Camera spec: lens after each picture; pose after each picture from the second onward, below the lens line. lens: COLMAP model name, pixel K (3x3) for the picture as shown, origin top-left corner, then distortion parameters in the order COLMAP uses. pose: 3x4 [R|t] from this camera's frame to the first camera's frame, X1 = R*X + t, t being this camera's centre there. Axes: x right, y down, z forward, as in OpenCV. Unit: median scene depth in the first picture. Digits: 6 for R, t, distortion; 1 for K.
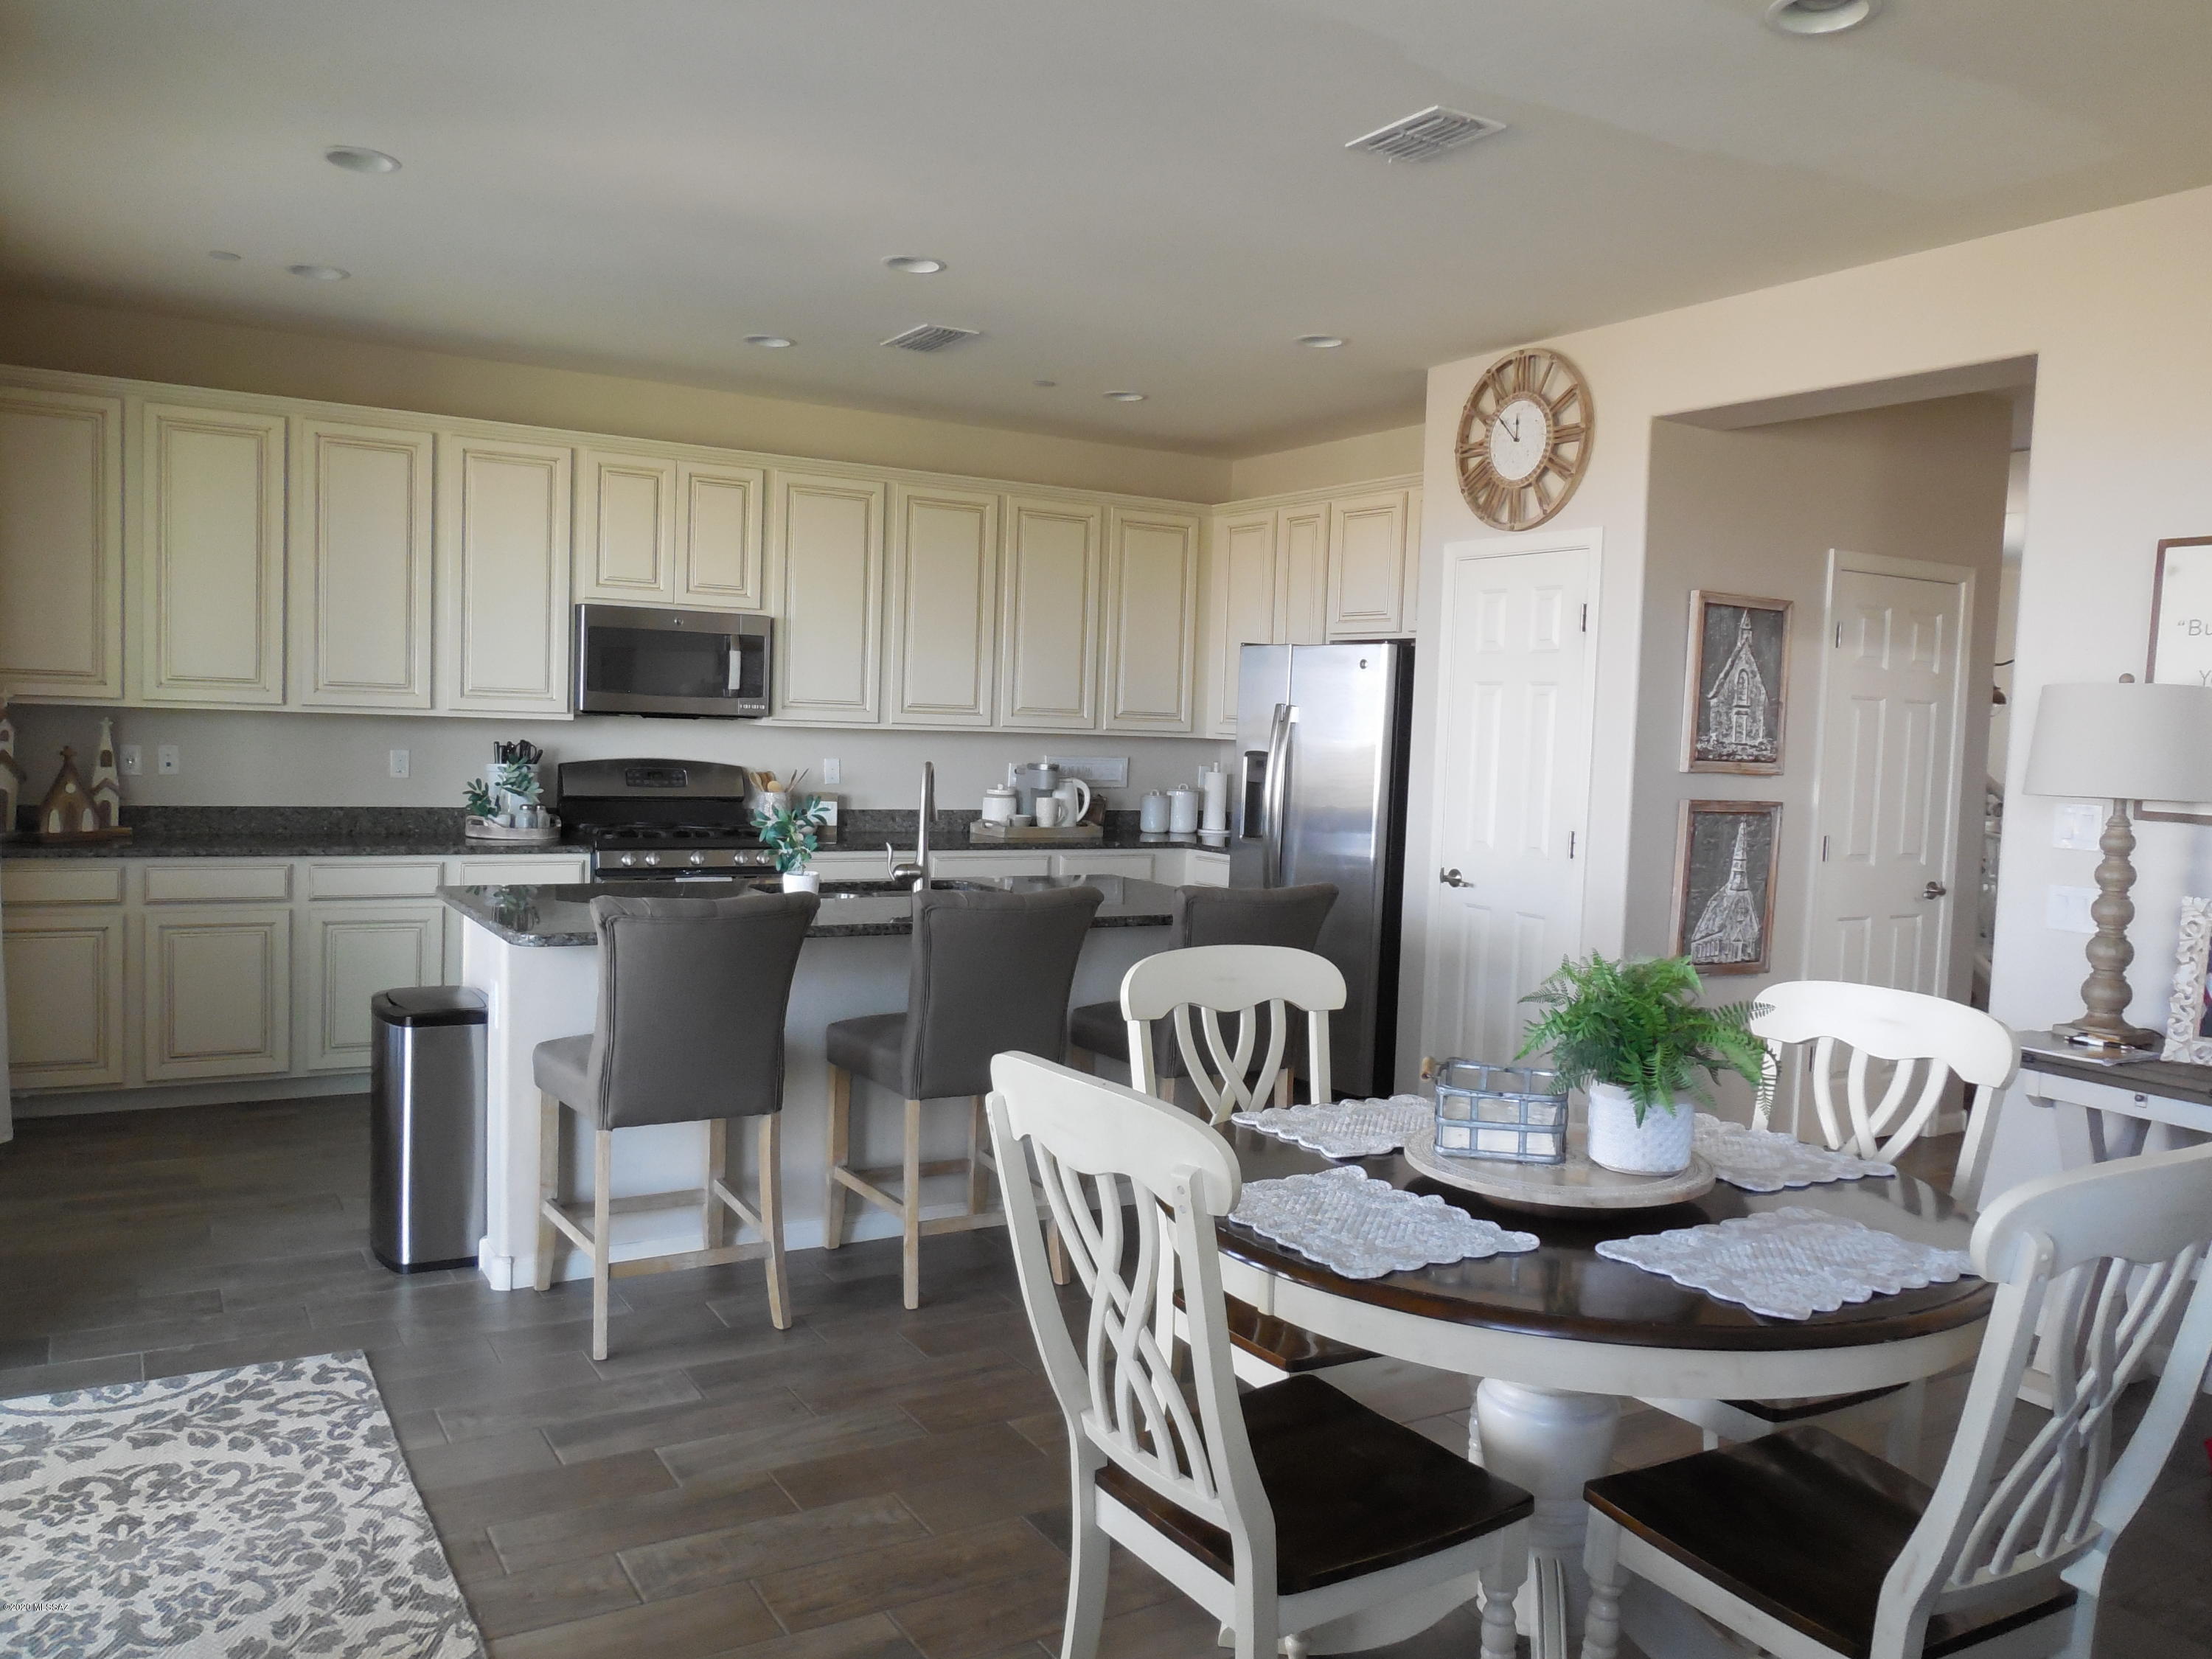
lens RADIAL K [[1664.4, 0, 1099.6], [0, 1664.4, 824.4], [0, 0, 1]] dist [-0.024898, 0.022143]
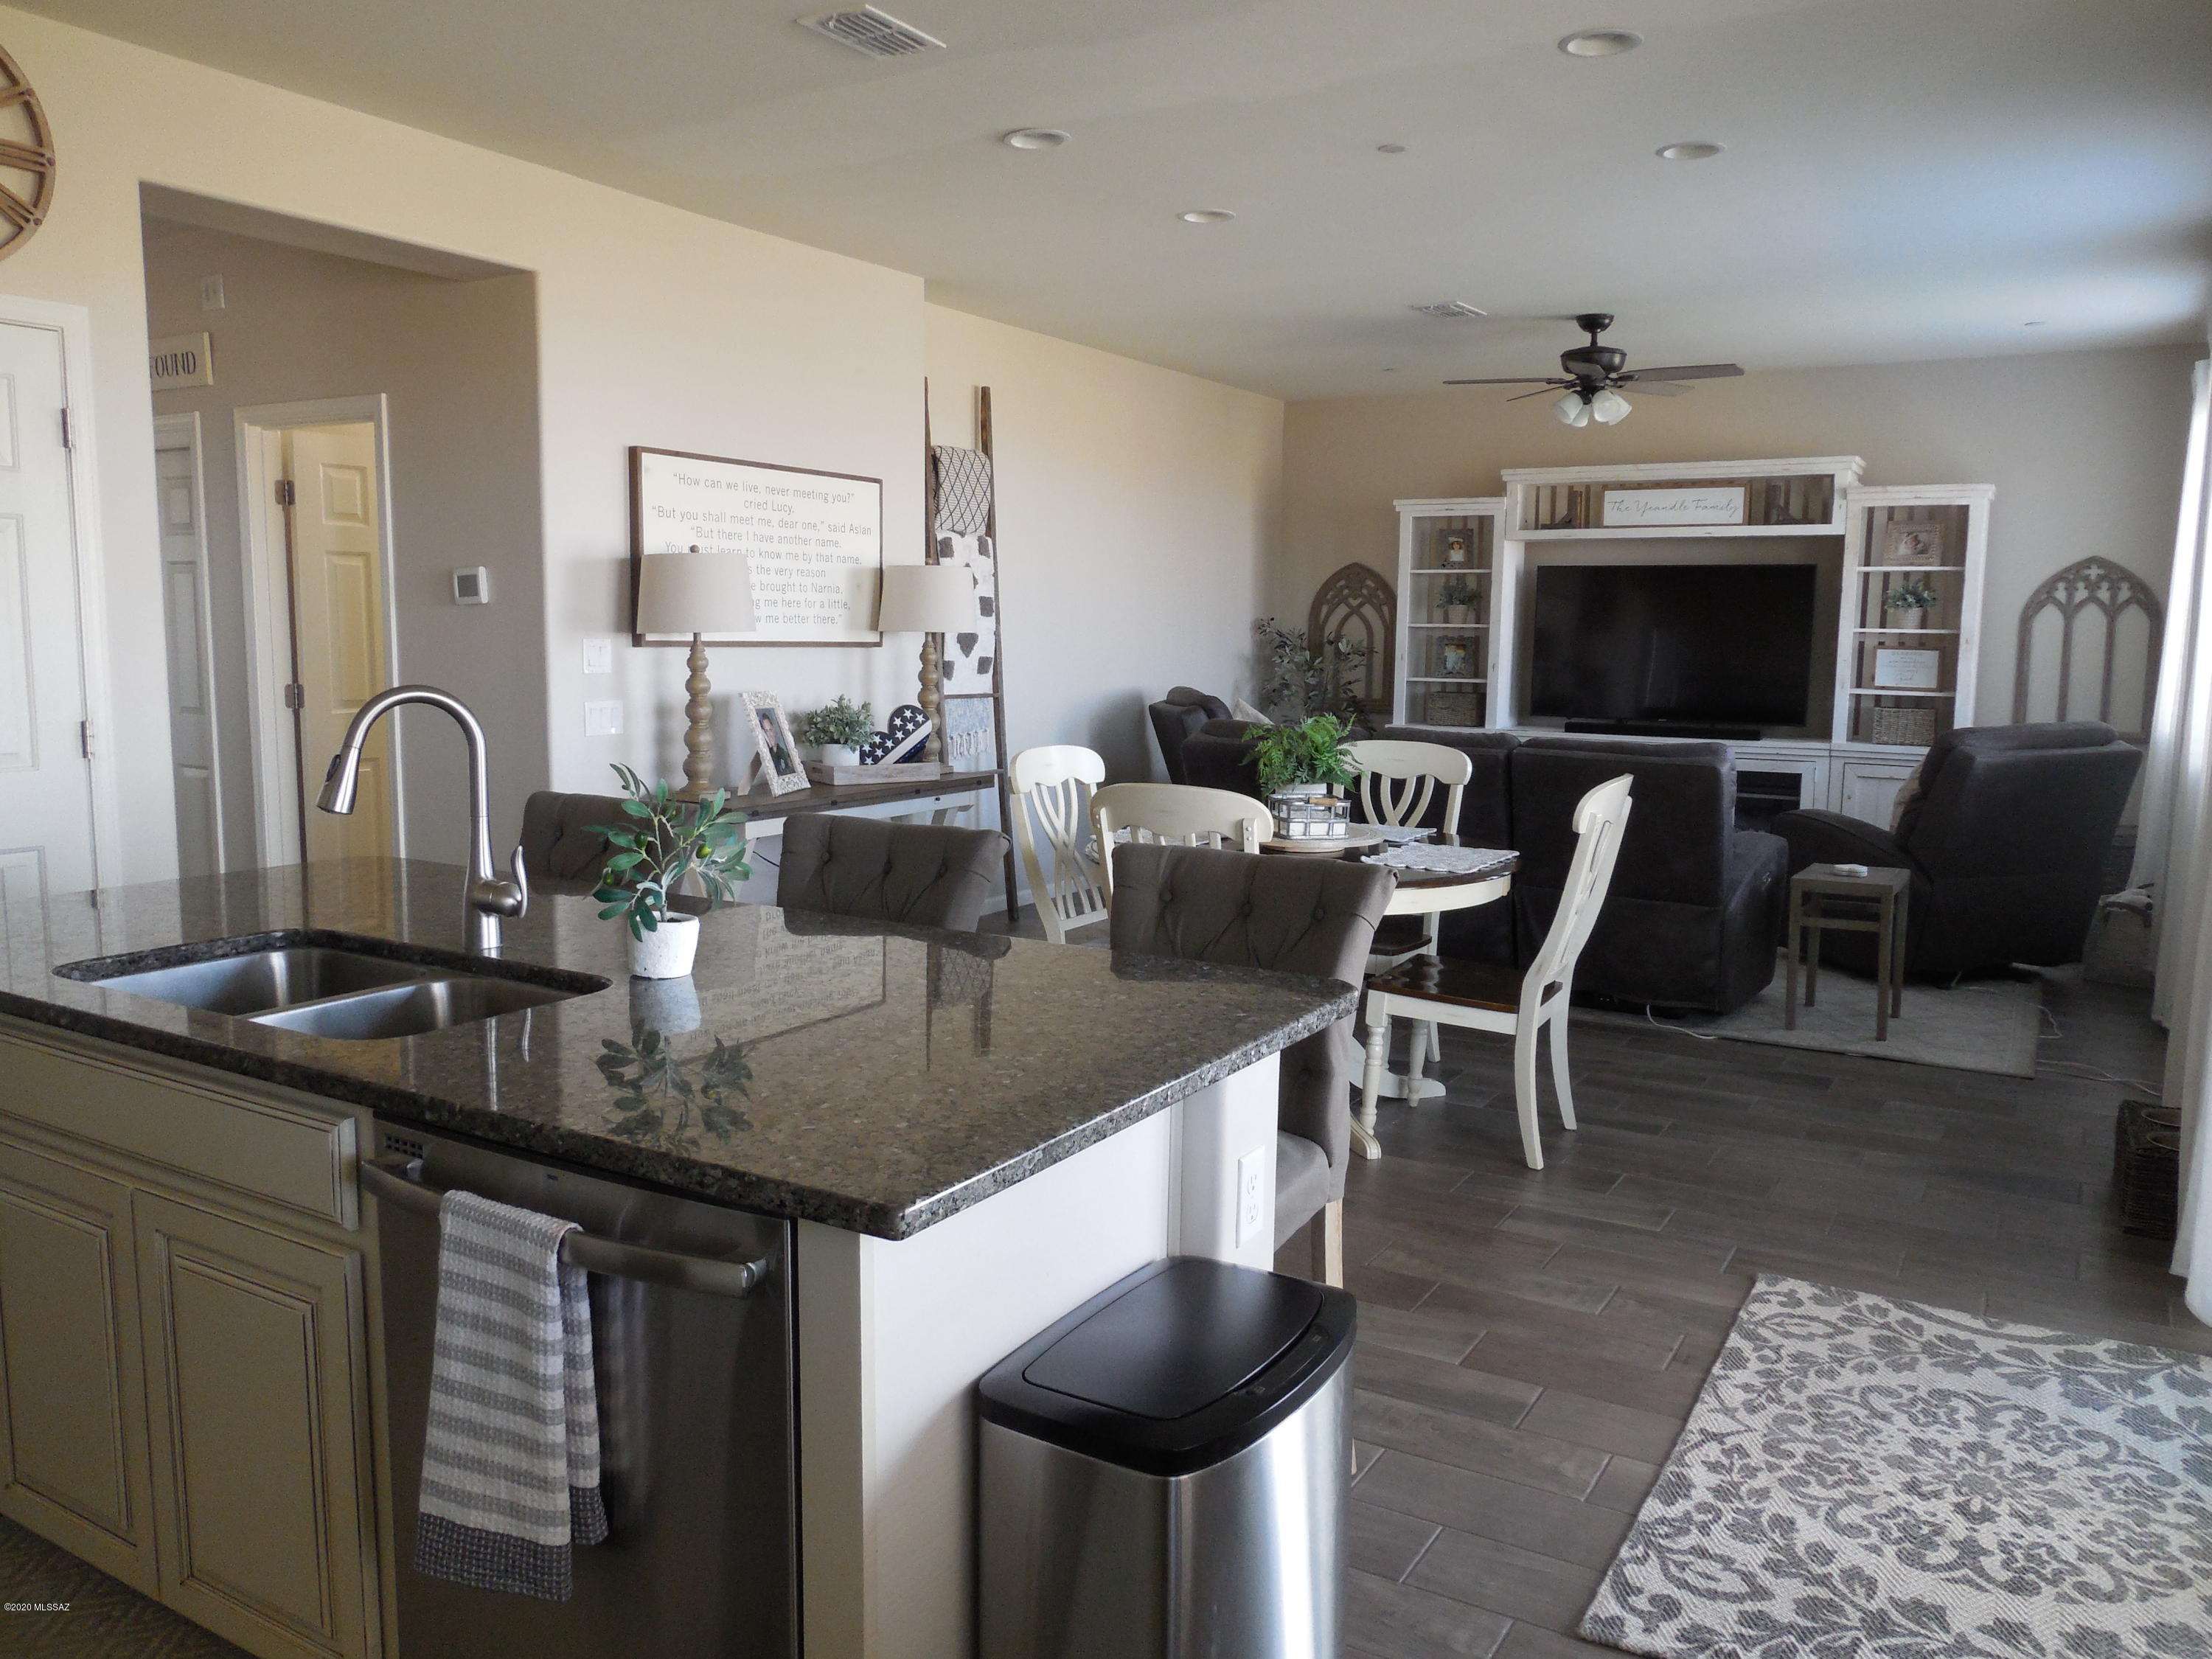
lens RADIAL K [[1664.4, 0, 1105.9], [0, 1664.4, 829.1], [0, 0, 1]] dist [-0.024898, 0.022143]
pose [[-0.473367, -0.151052, 0.867818, -0.940236], [0.027796, 0.982135, 0.186111, -0.120062], [-0.880427, 0.112221, -0.460711, 1.539741]]
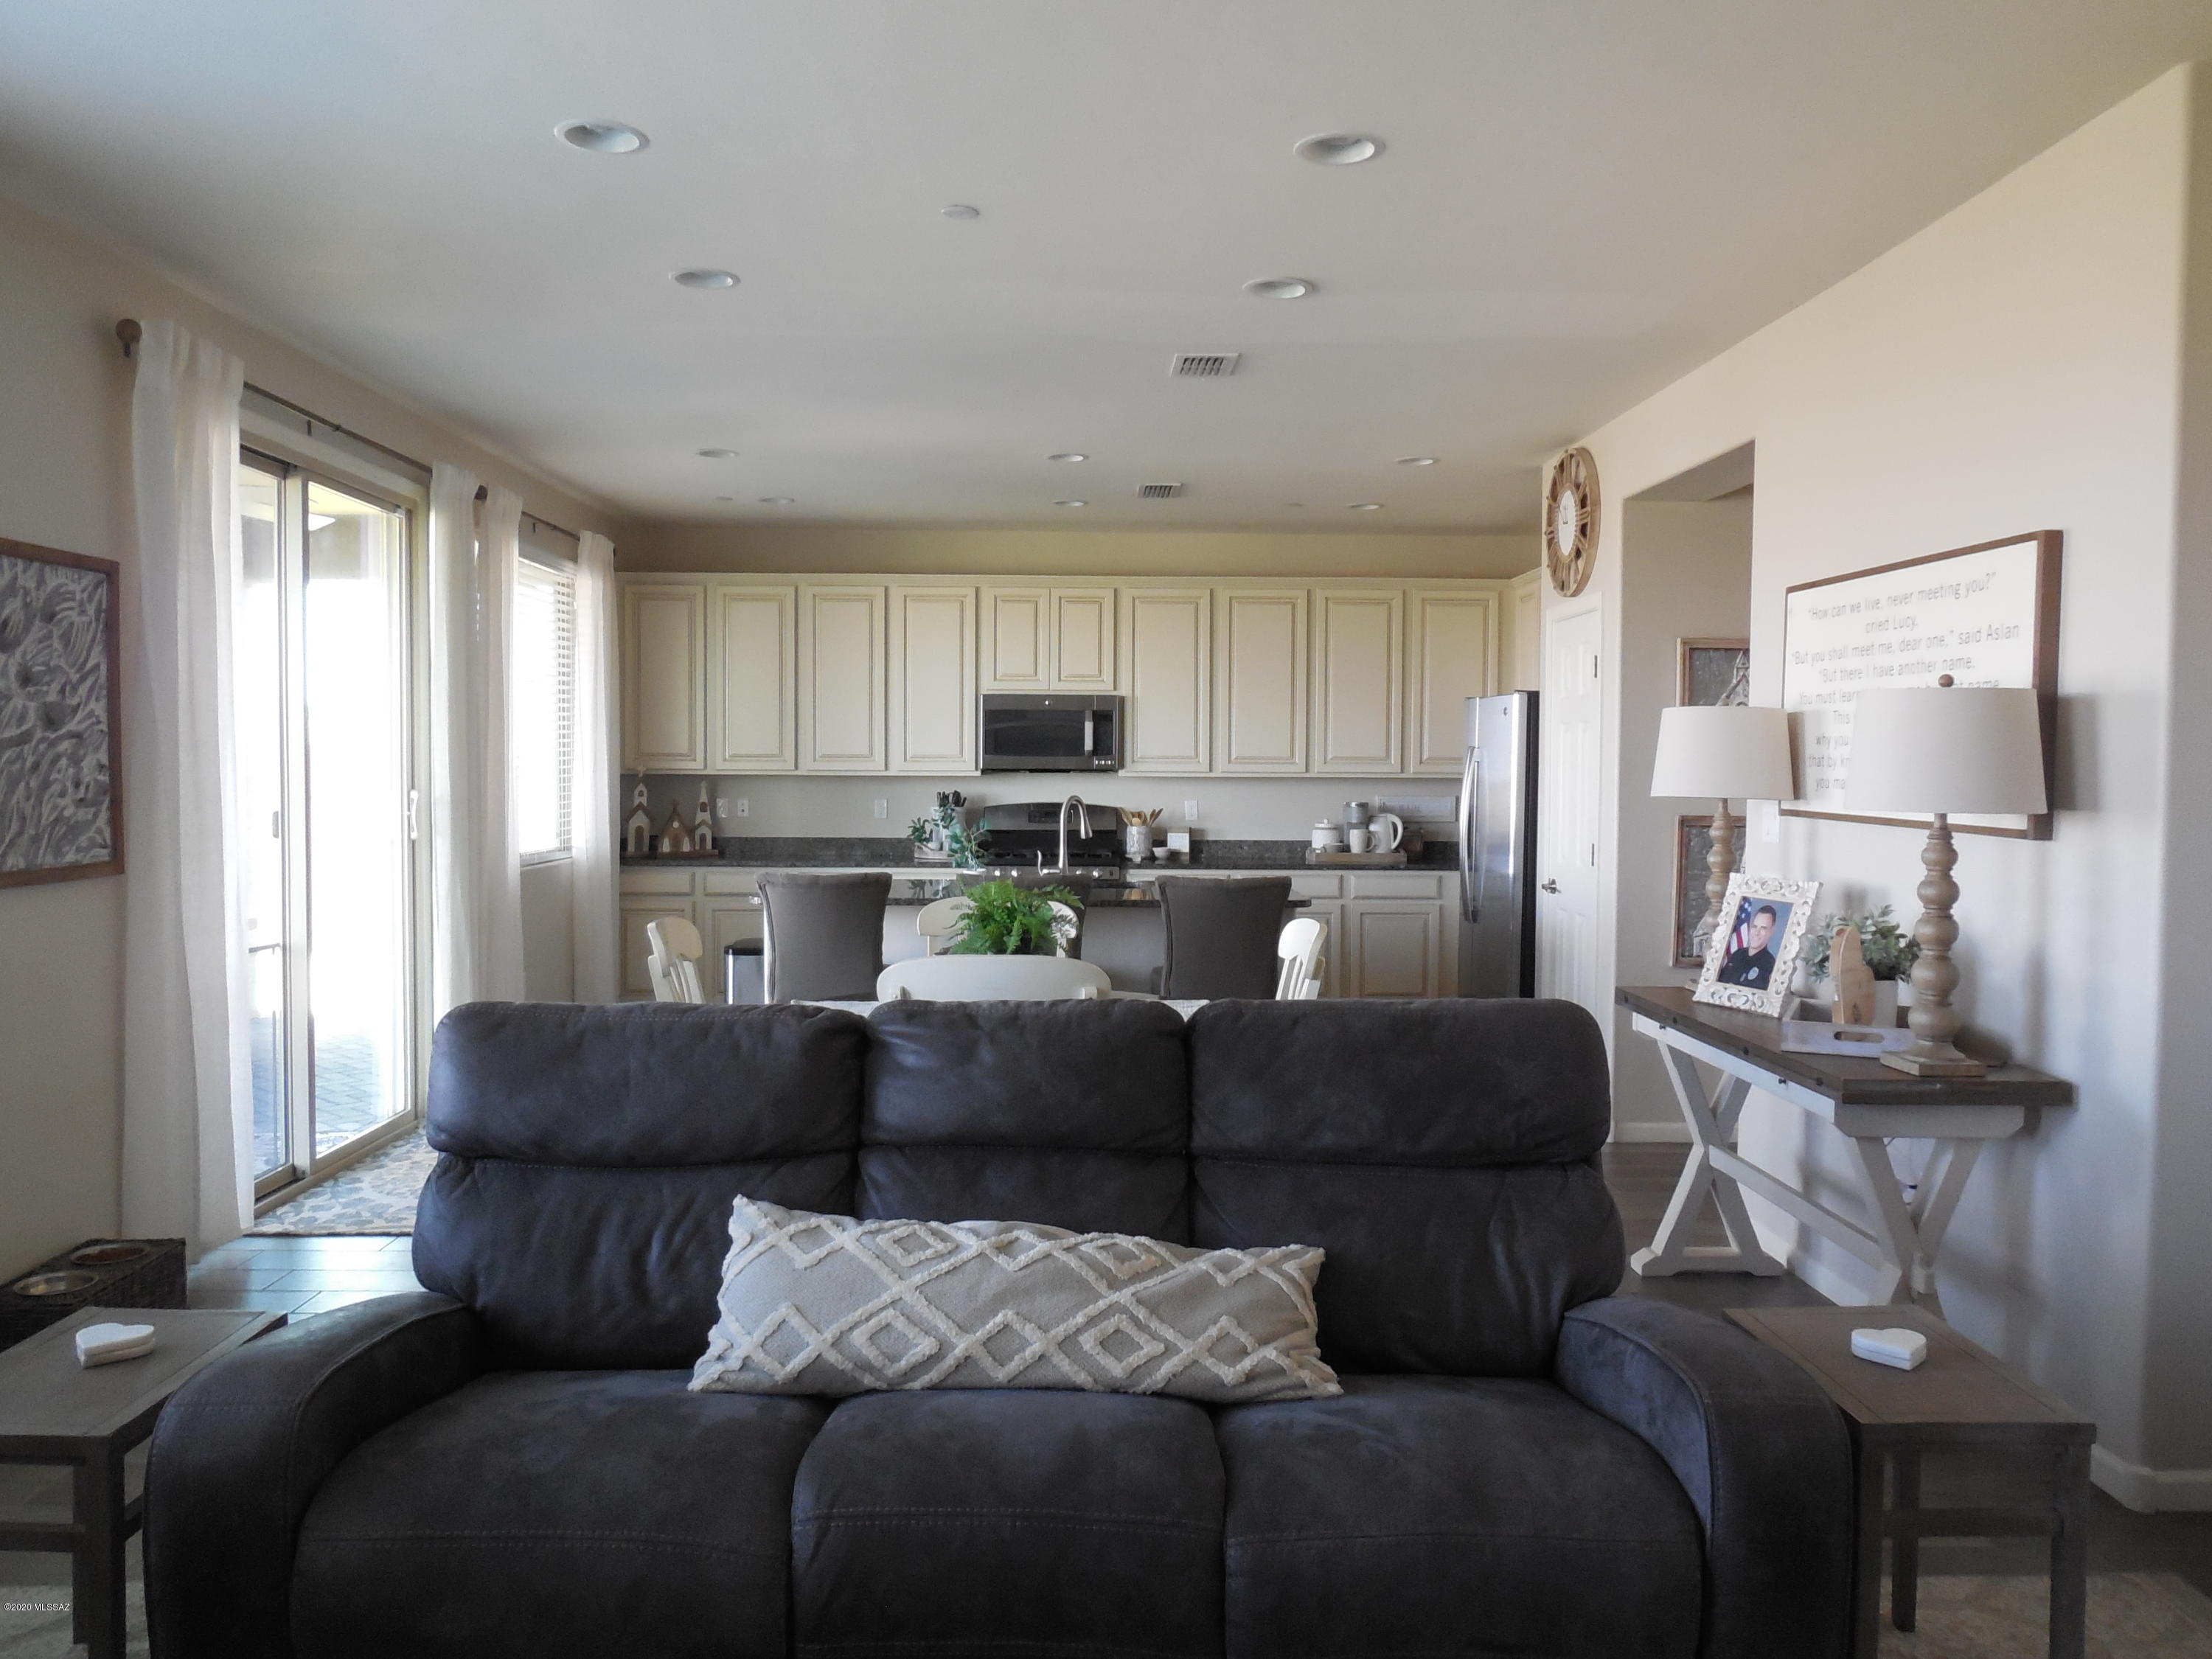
lens RADIAL K [[1664.4, 0, 1102.9], [0, 1664.4, 827.8], [0, 0, 1]] dist [-0.024898, 0.022143]
pose [[0.867388, -0.012173, -0.497483, 0.938178], [-0.005712, 0.999391, -0.034414, 0.058776], [0.497599, 0.032692, 0.866791, -0.359635]]
